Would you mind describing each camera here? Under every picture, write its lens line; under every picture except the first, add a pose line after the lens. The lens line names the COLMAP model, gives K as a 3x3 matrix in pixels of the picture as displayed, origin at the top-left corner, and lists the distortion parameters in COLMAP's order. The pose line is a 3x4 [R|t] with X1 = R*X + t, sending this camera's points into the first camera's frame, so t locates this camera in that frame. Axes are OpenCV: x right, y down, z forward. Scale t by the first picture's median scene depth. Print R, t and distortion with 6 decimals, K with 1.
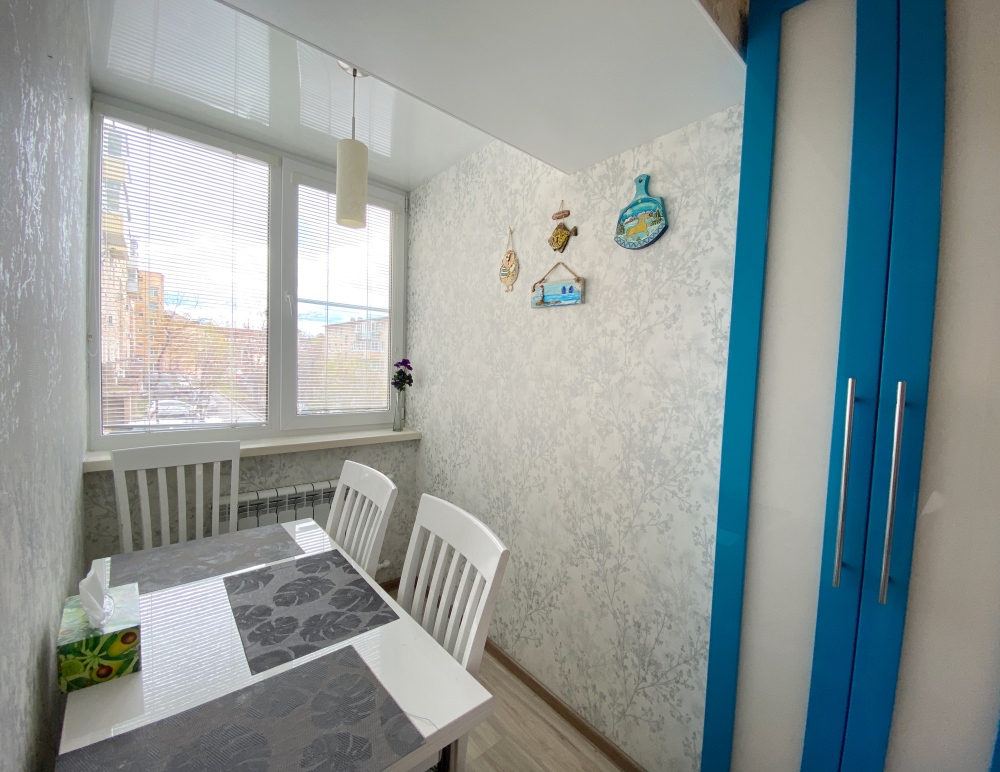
lens RADIAL K [[423.9, 0, 502.1], [0, 423.9, 382.3], [0, 0, 1]] dist [-0.003138, -0.001001]
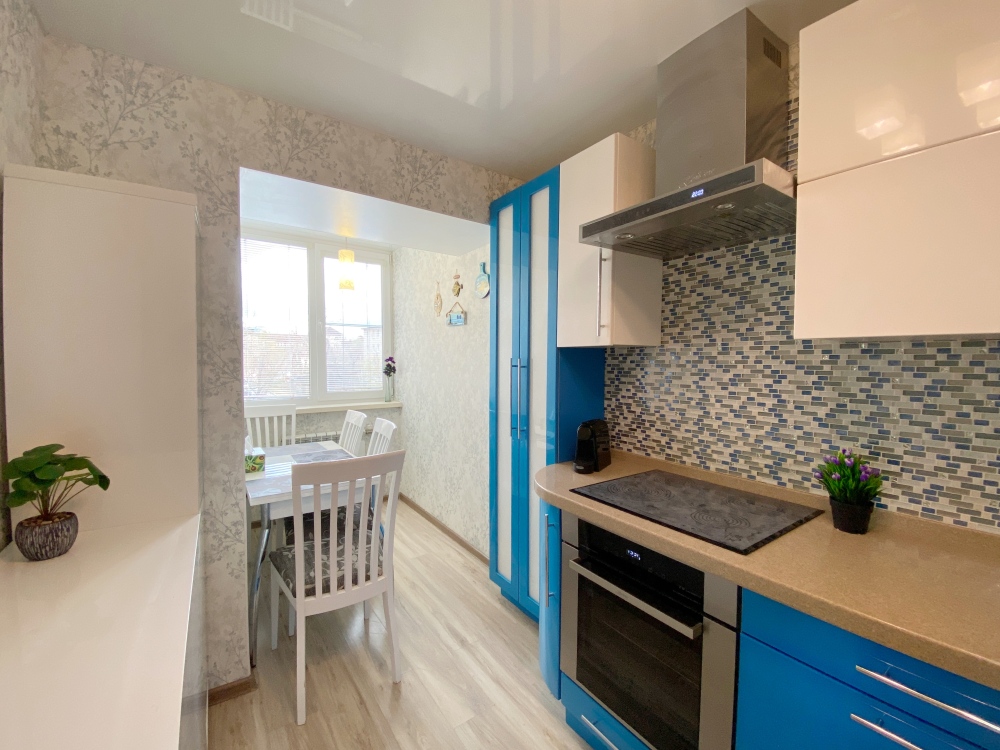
lens RADIAL K [[401.9, 0, 497.8], [0, 401.9, 378.9], [0, 0, 1]] dist [-0.026640, -0.002470]
pose [[0.996722, -0.025829, -0.076672, 0.353392], [0.026112, 0.999655, 0.002687, 0.043126], [0.076576, -0.004680, 0.997053, -0.595003]]
